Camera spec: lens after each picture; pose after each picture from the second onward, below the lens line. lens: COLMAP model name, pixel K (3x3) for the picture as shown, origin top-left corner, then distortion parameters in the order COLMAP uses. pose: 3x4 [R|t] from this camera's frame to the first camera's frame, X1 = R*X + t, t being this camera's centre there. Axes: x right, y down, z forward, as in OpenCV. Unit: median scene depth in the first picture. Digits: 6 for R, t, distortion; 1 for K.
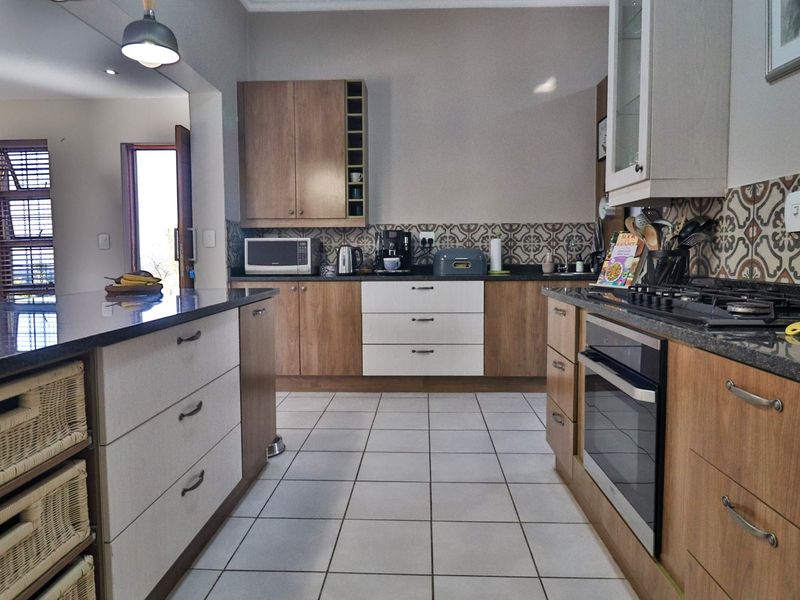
lens RADIAL K [[514.9, 0, 396.3], [0, 514.9, 298.5], [0, 0, 1]] dist [0.000840, -0.004861]
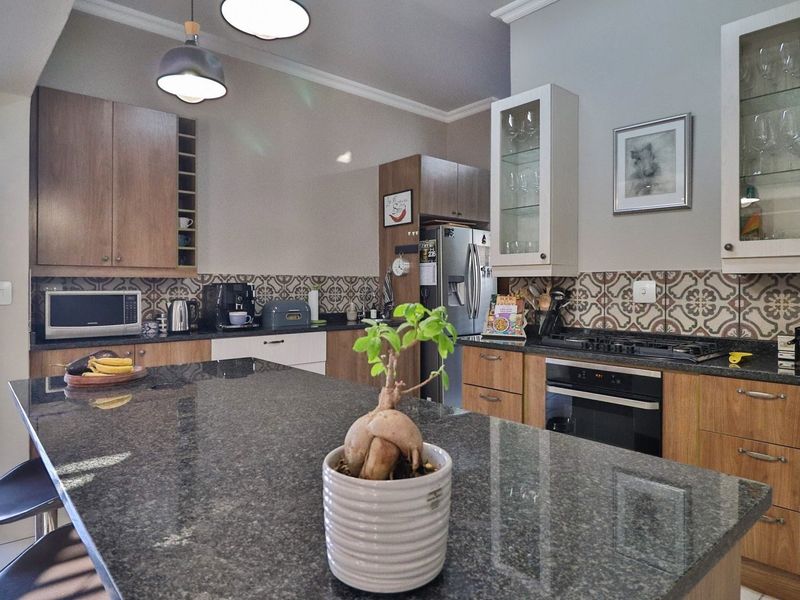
lens RADIAL K [[514.9, 0, 393.9], [0, 514.9, 296.3], [0, 0, 1]] dist [0.000840, -0.004861]
pose [[0.729243, -0.008927, 0.684197, -0.456055], [0.055585, 0.997383, -0.046232, -0.049263], [-0.681994, 0.071745, 0.727830, 0.116773]]
